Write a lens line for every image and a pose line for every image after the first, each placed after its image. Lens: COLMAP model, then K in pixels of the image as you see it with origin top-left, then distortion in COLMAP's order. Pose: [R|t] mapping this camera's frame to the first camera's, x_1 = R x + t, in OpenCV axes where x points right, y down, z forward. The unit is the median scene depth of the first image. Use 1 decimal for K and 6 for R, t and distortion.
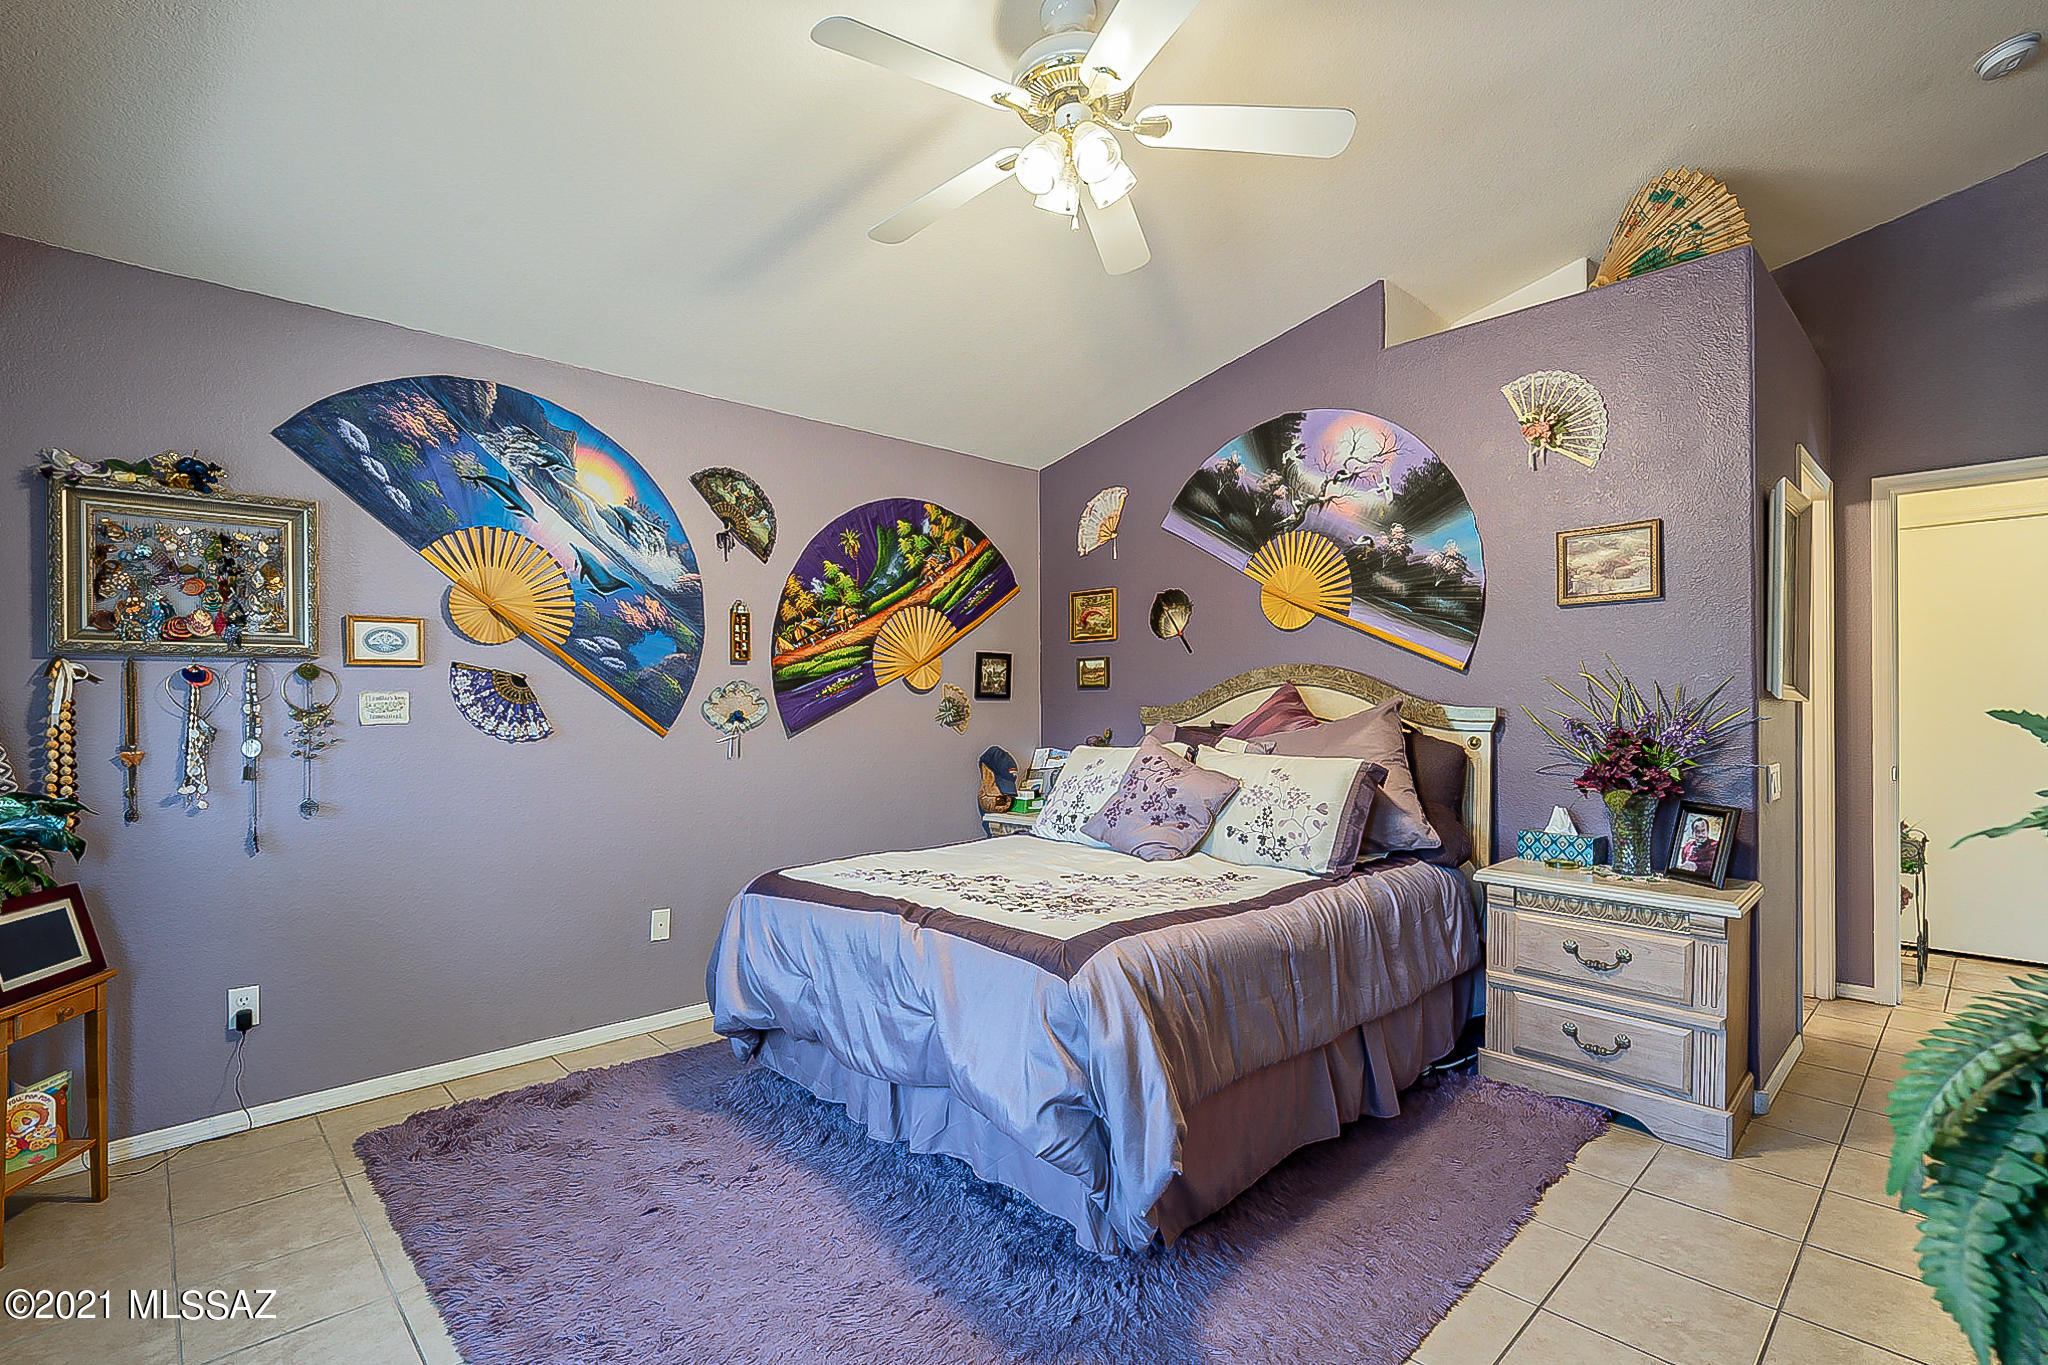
lens RADIAL K [[939.5, 0, 1011.6], [0, 939.5, 701.0], [0, 0, 1]] dist [-0.003991, 0.001952]
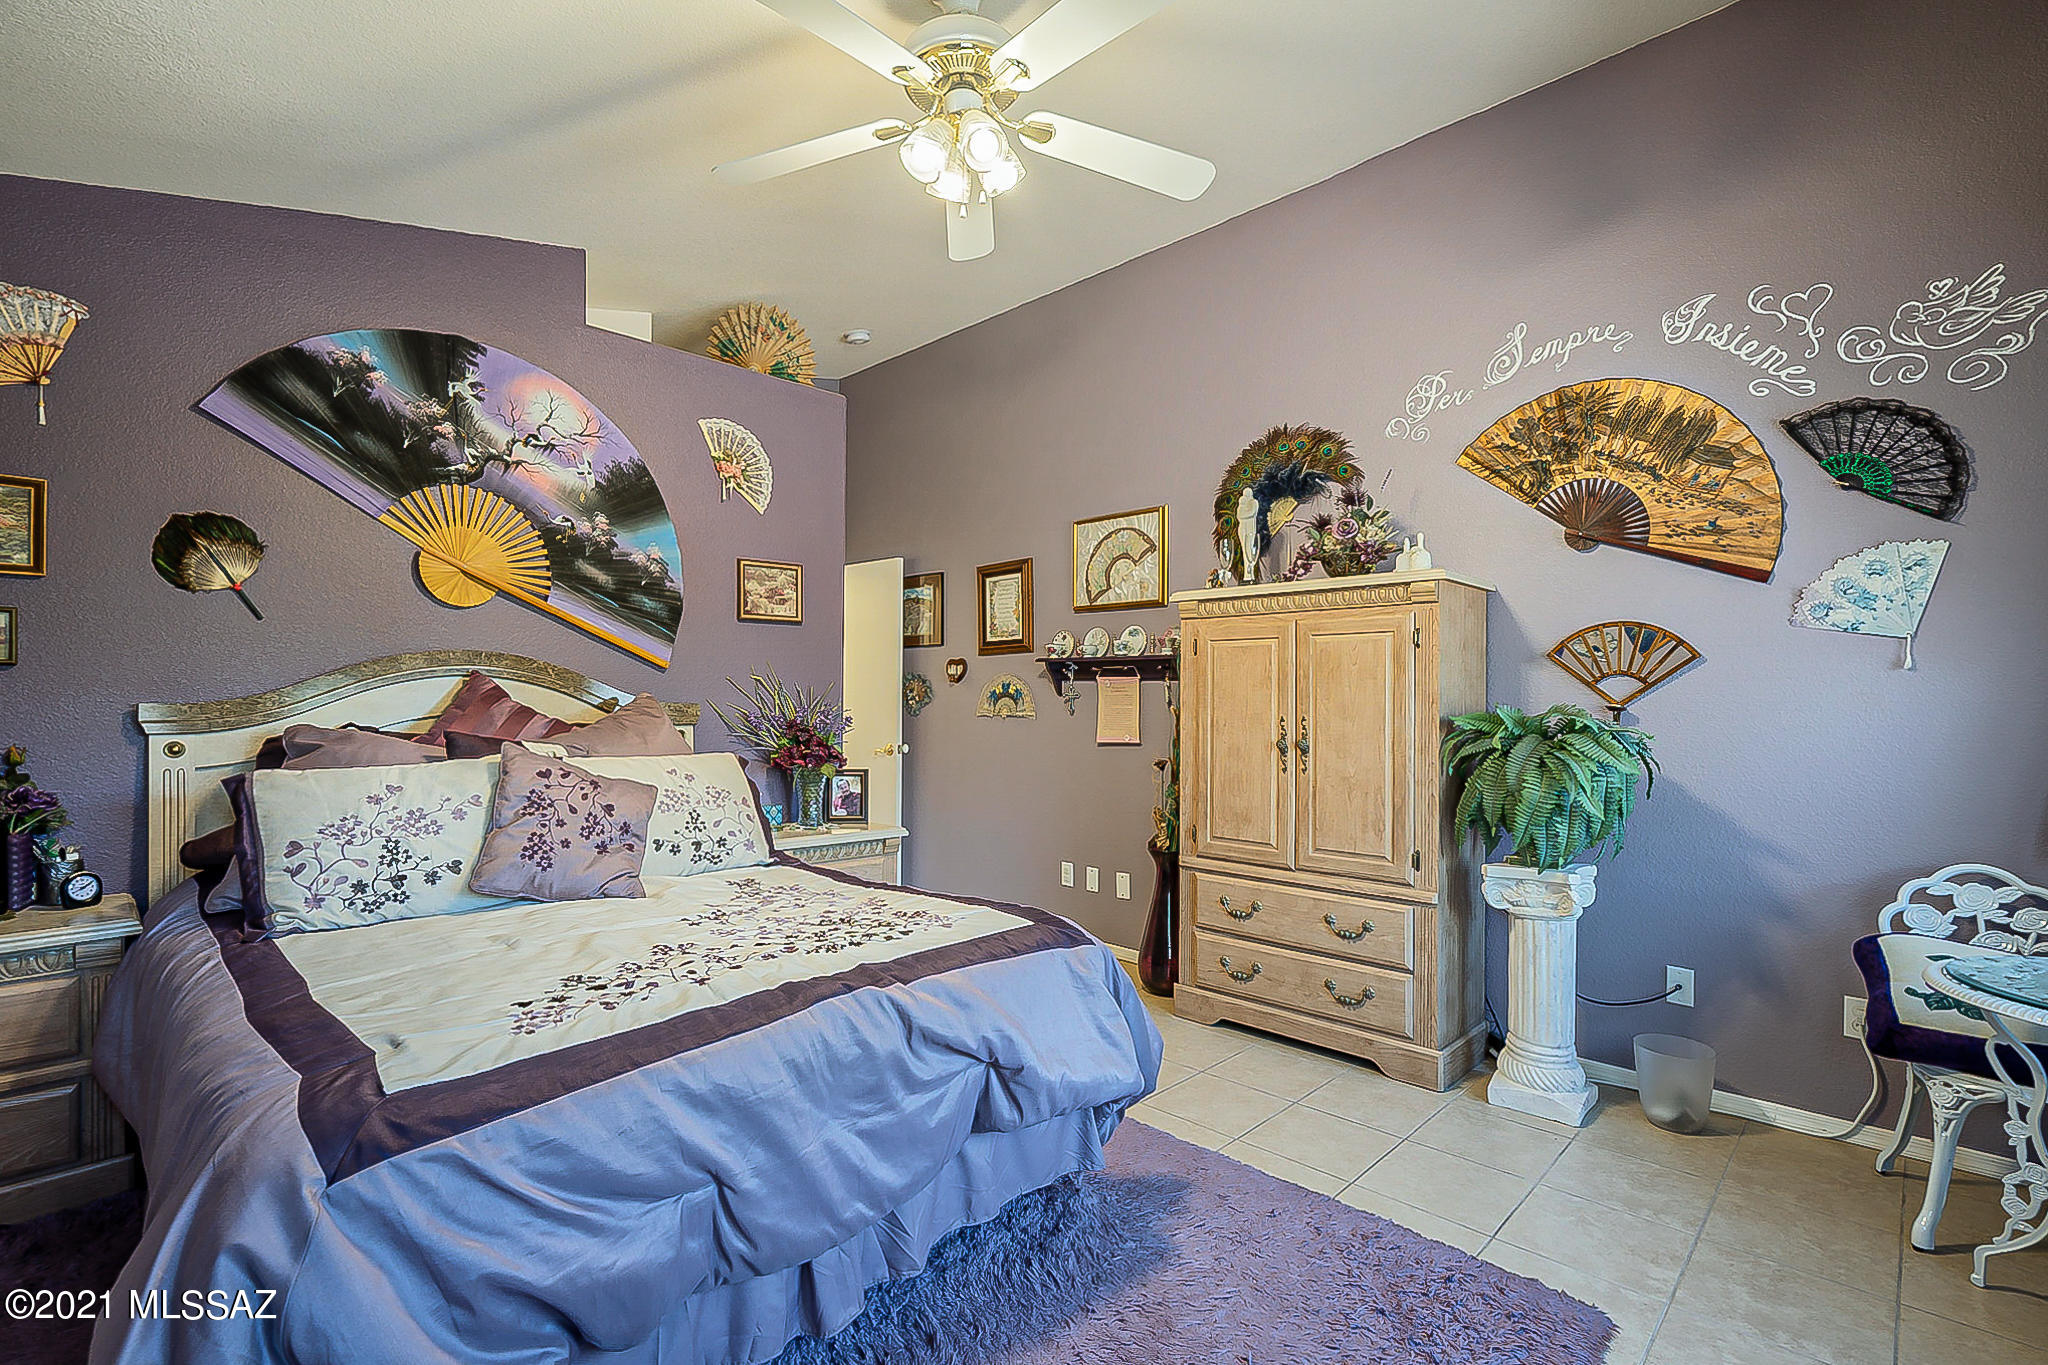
lens RADIAL K [[939.5, 0, 1021.5], [0, 939.5, 695.9], [0, 0, 1]] dist [-0.003991, 0.001952]
pose [[-0.040499, 0.008676, 0.999142, -0.552351], [-0.002862, 0.999957, -0.008799, 0.005844], [-0.999175, -0.003216, -0.040472, 0.588587]]
